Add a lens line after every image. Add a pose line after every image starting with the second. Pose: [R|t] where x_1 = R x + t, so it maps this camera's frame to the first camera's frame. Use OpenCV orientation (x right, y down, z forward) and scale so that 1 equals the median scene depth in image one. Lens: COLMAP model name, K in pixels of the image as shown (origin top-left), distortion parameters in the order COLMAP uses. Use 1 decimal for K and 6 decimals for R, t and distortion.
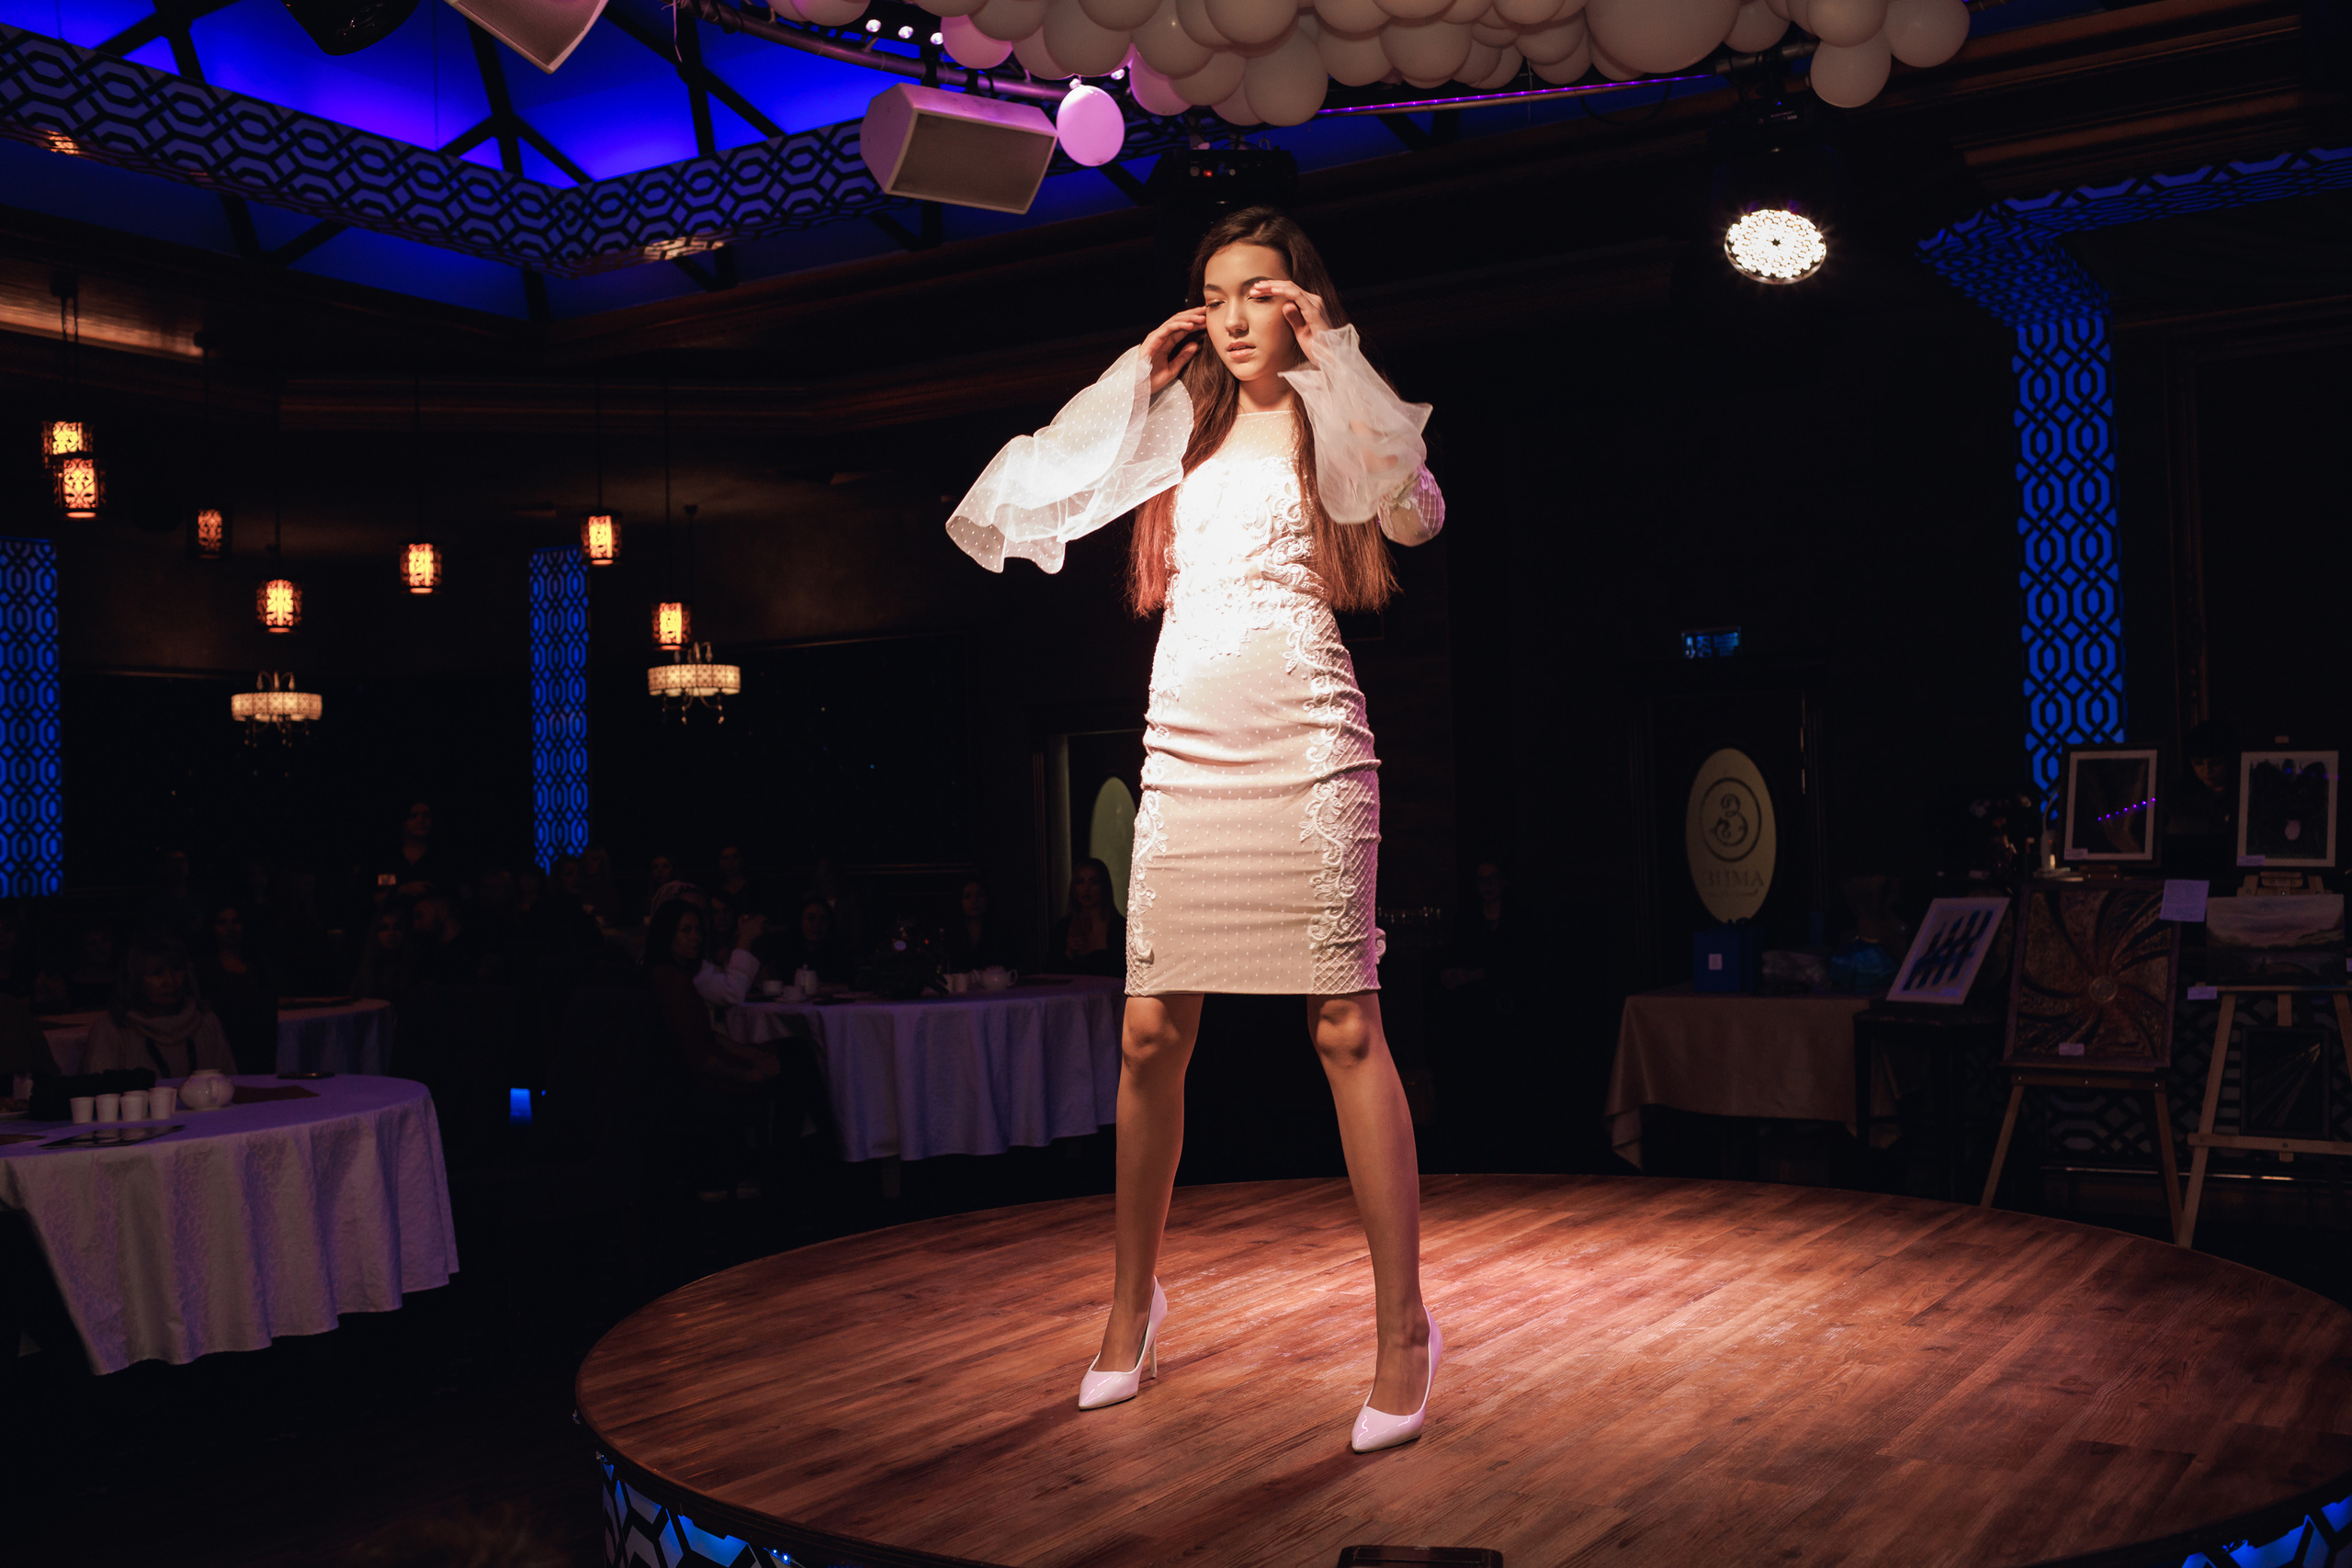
lens RADIAL K [[2229.3, 0, 1179.5], [0, 2229.3, 786.1], [0, 0, 1]] dist [0.008111, 0.002625]
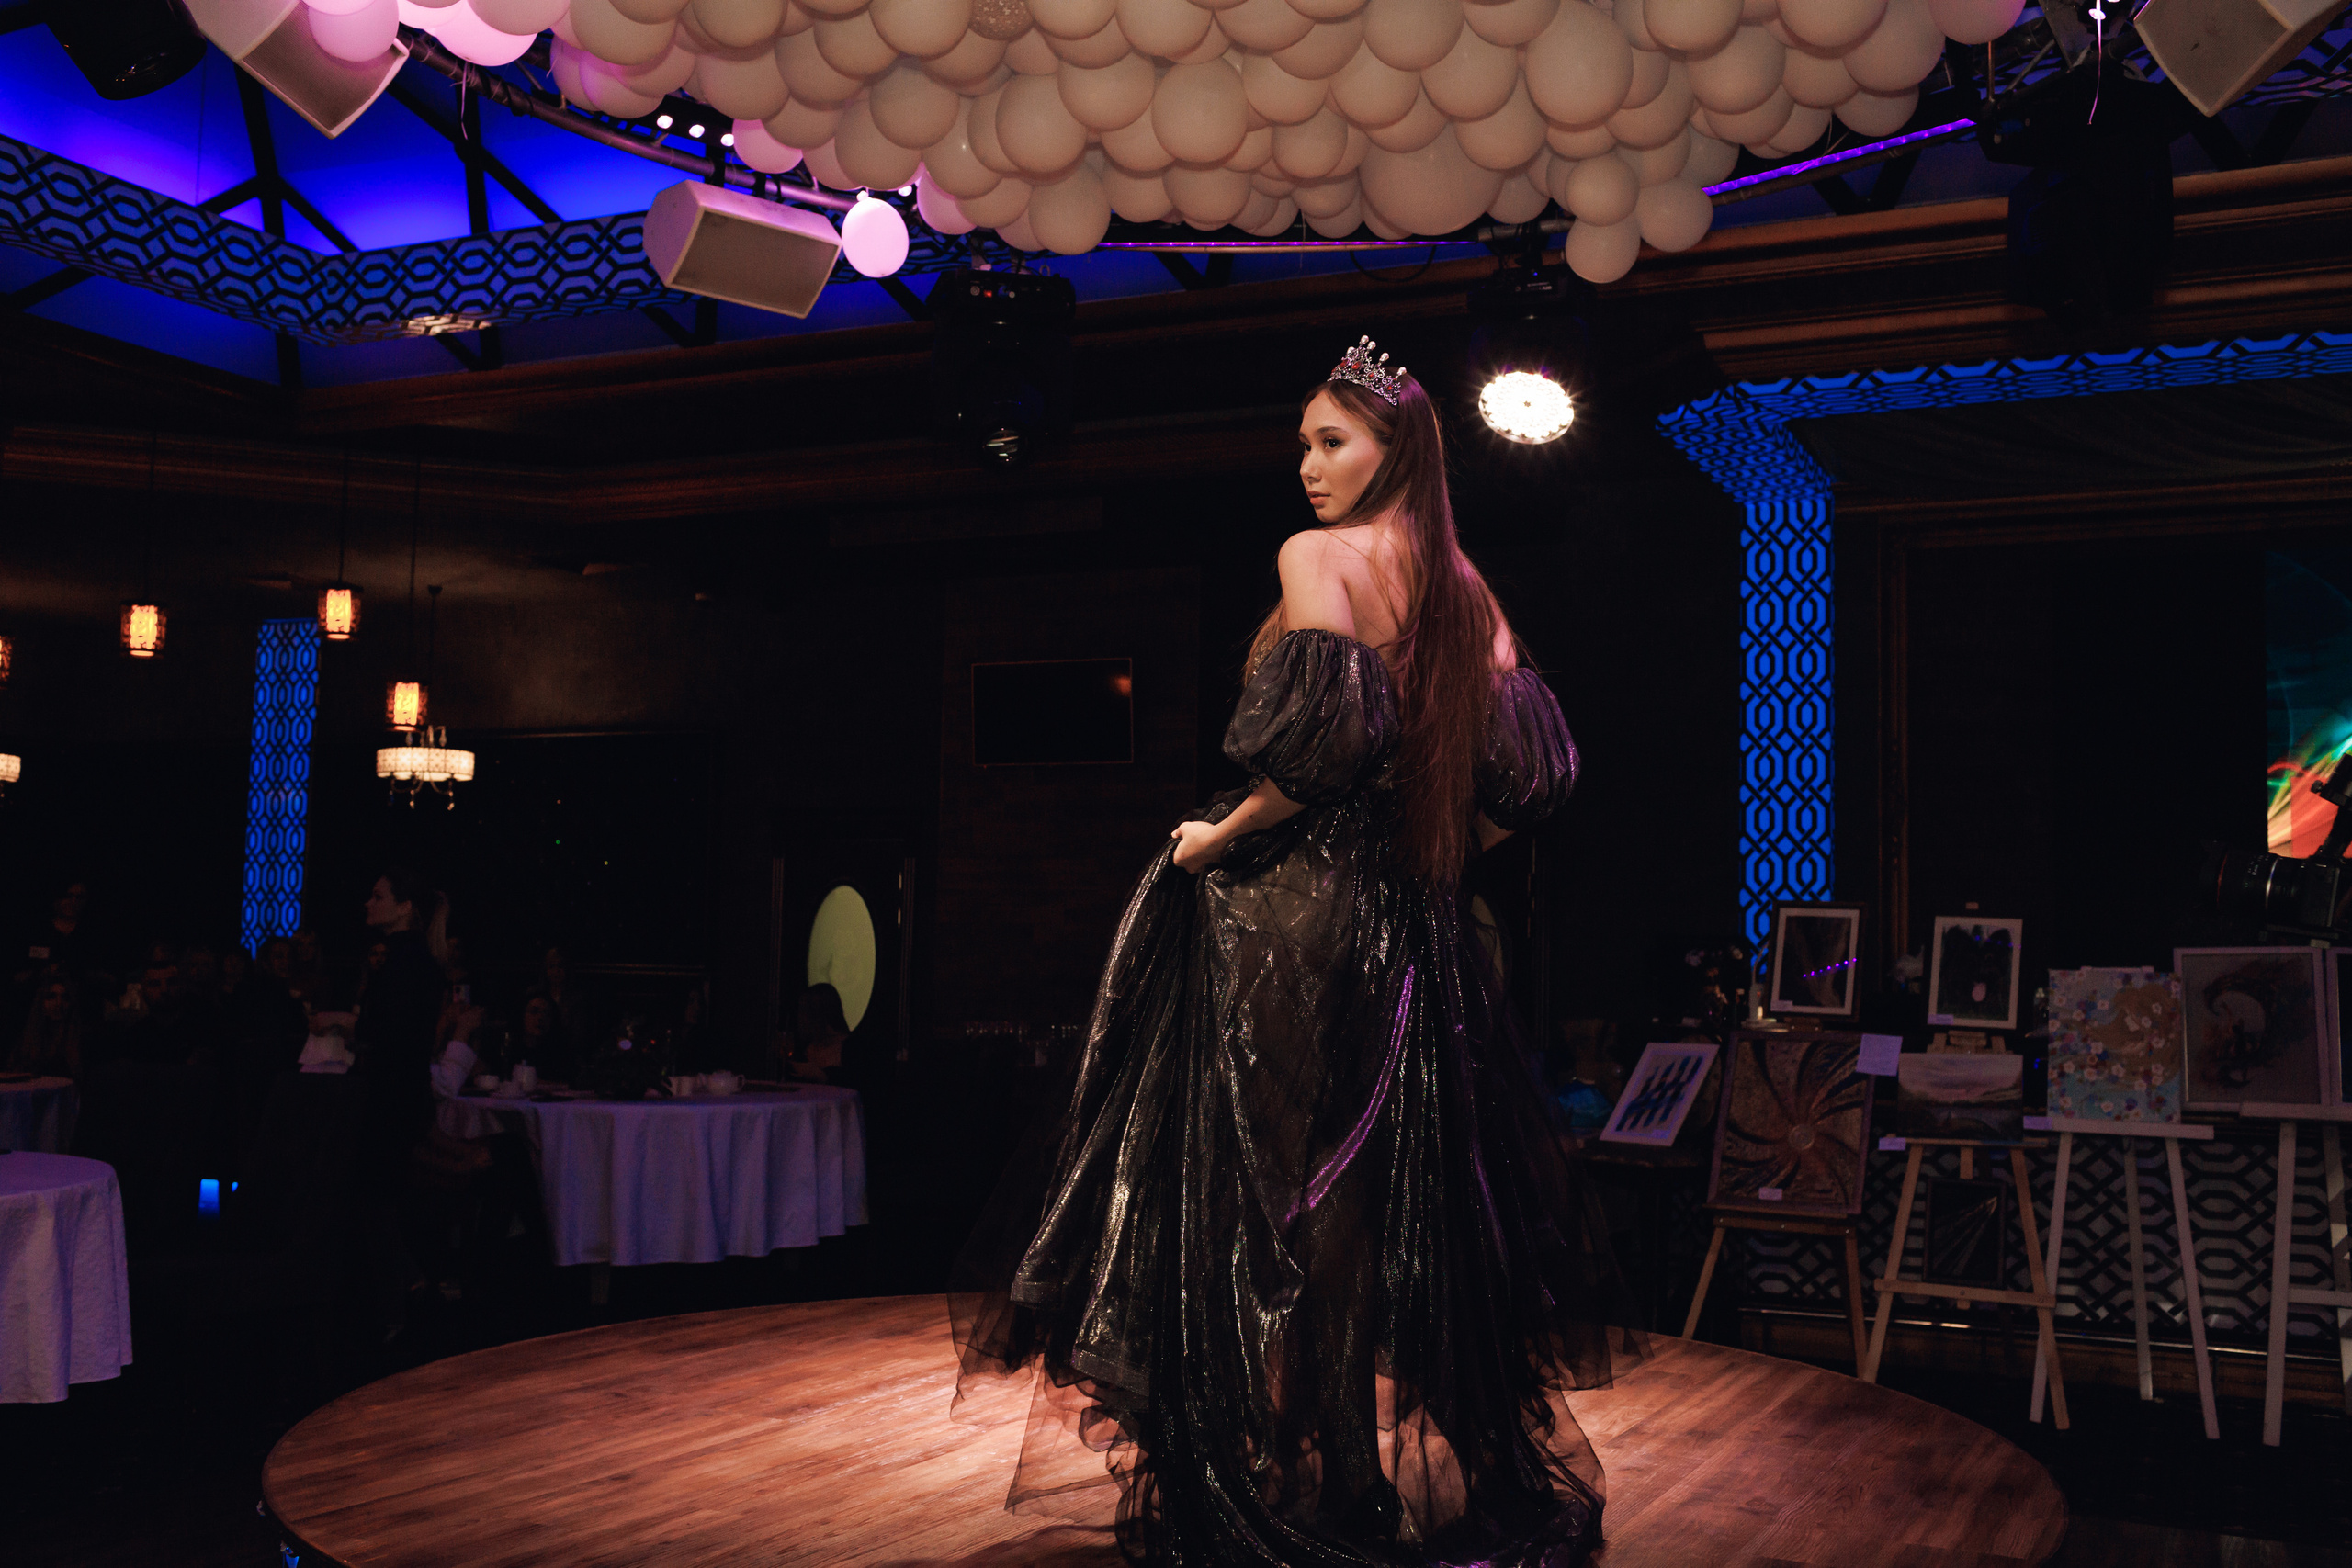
lens RADIAL K [[2231.5, 0, 1180.5], [0, 2231.5, 785.6], [0, 0, 1]] dist [0.003158, 0.011938]
pose [[0.991788, 0.058491, 0.113733, -0.002940], [-0.052072, 0.996922, -0.058616, 0.004854], [-0.116812, 0.052213, 0.991781, -0.011067]]
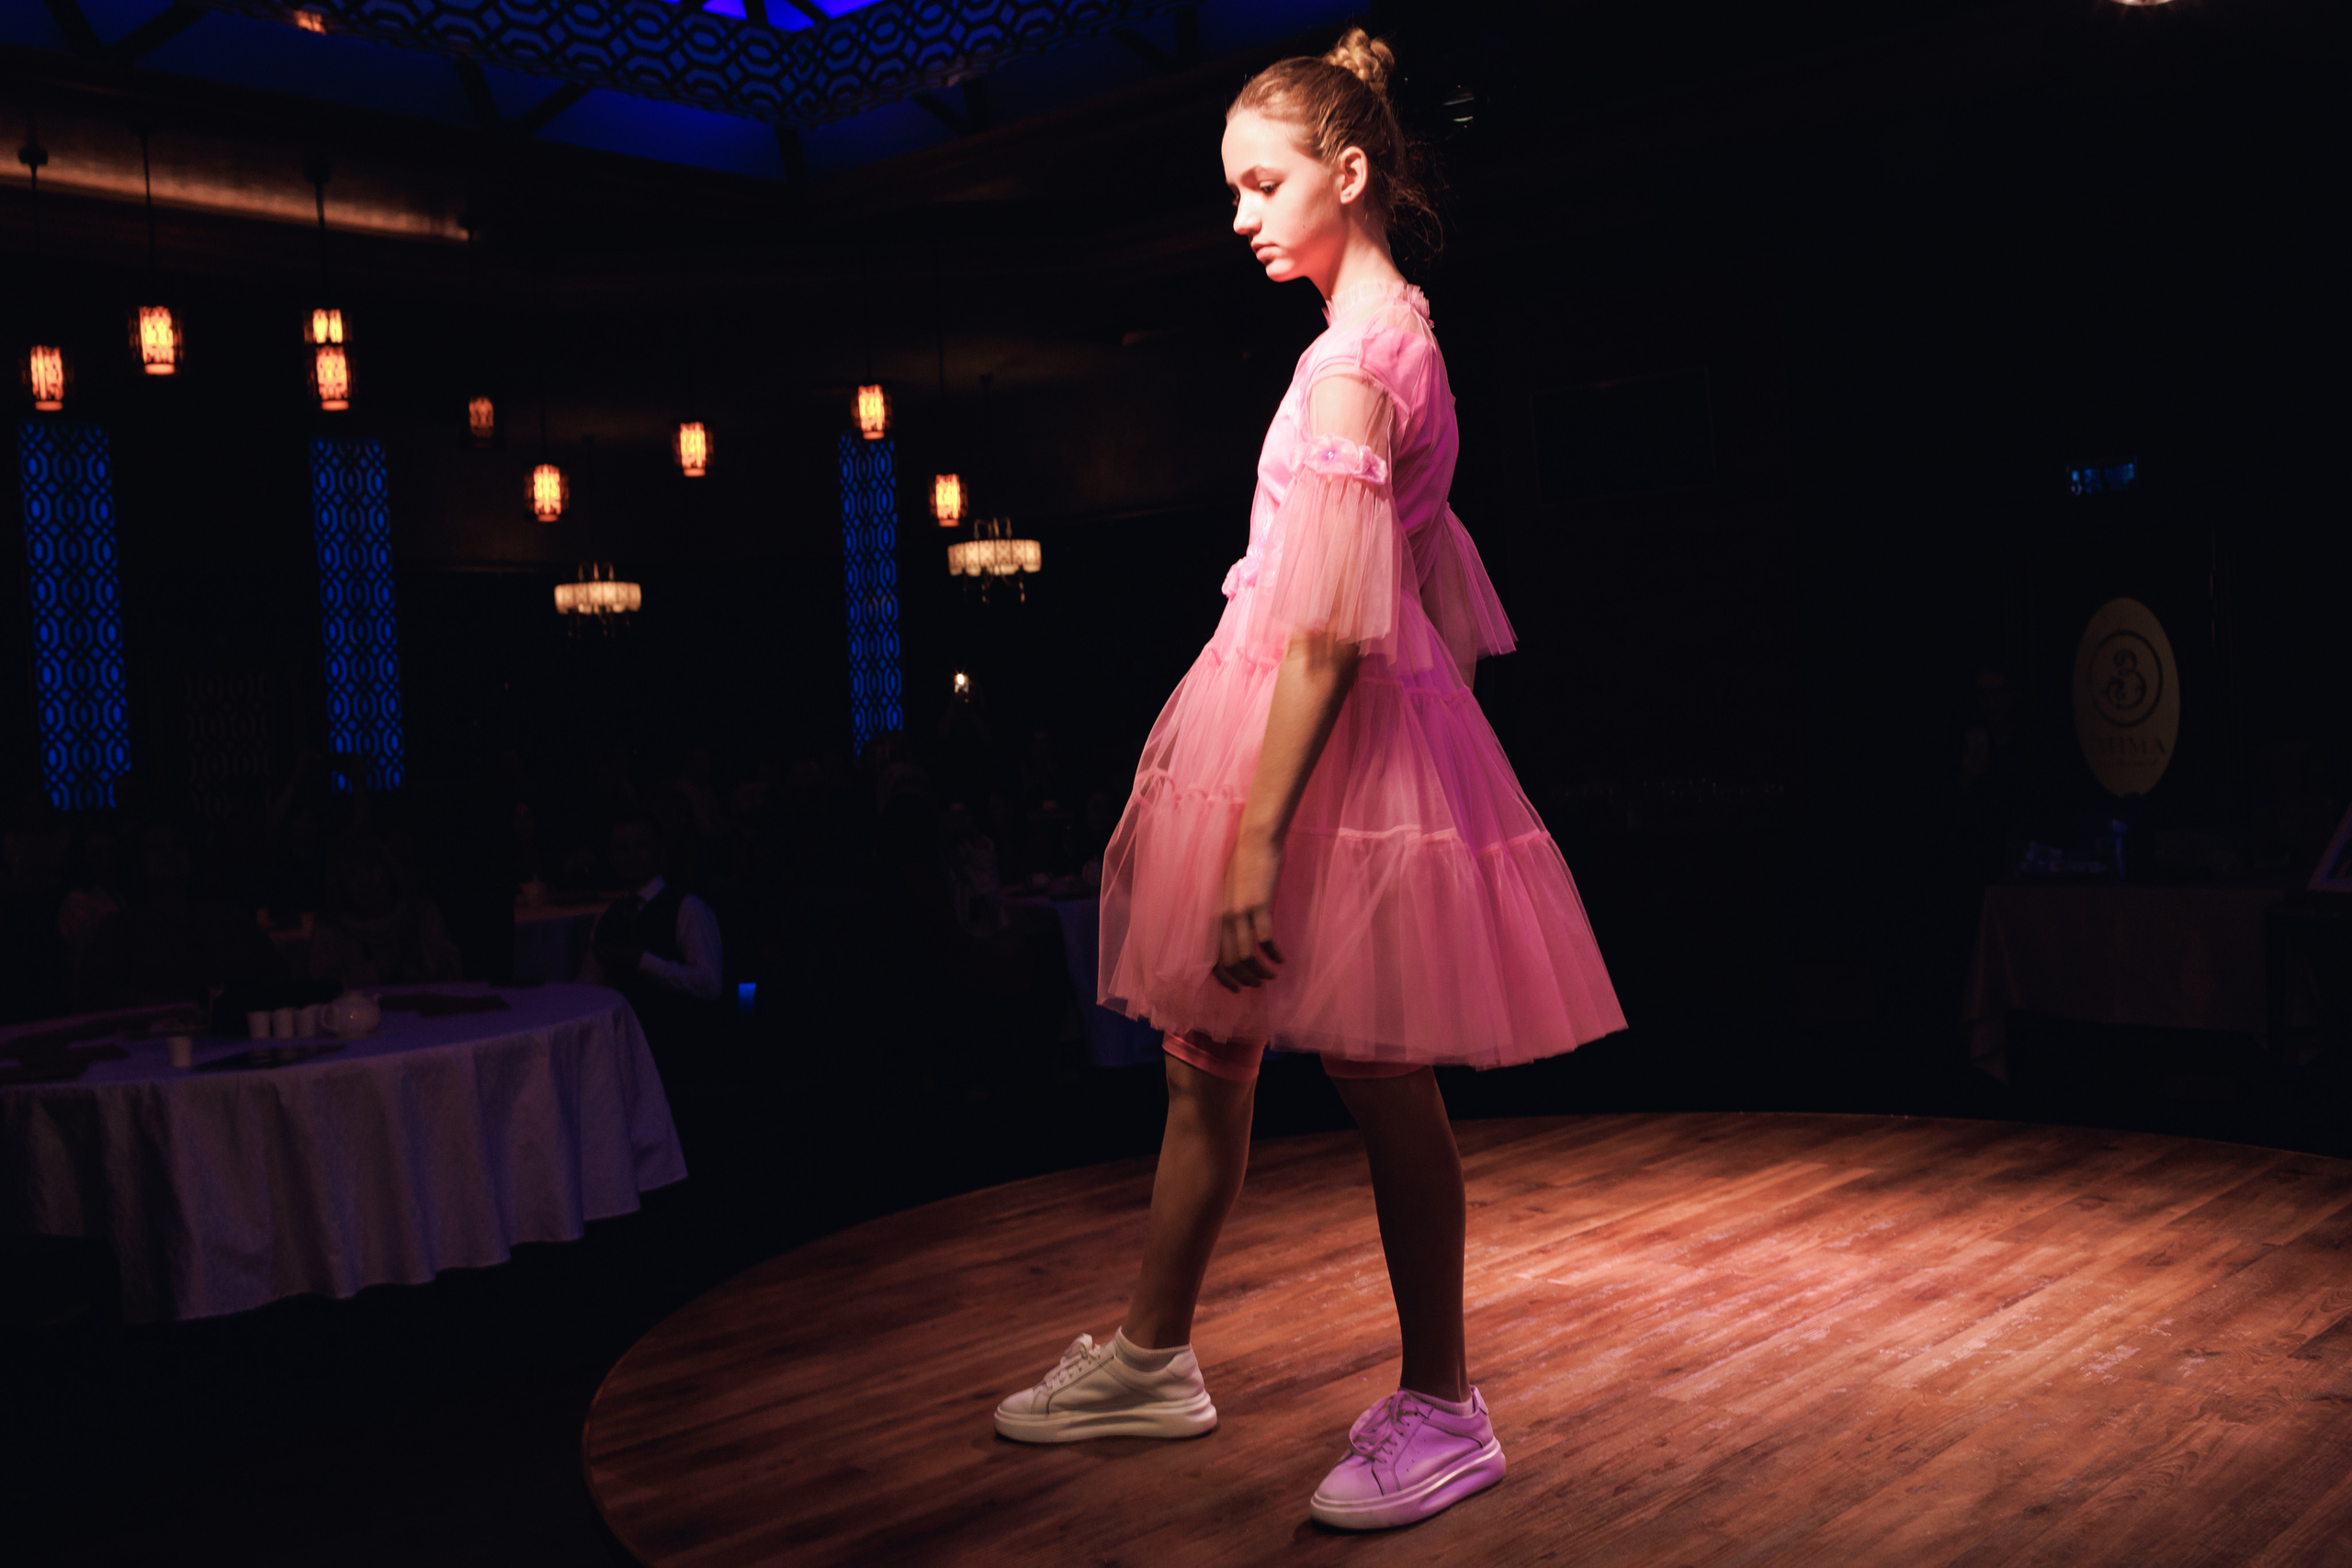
lens RADIAL K [[2239.0, 0, 1167.0], [0, 2239.0, 790.1], [0, 0, 1]] dist [0.000271, 0.018427]
pose [[0.984898, -0.013509, -0.172606, 0.056147], [0.023582, 0.998127, 0.056440, 0.000401], [0.171520, -0.059658, 0.983373, 0.135513]]
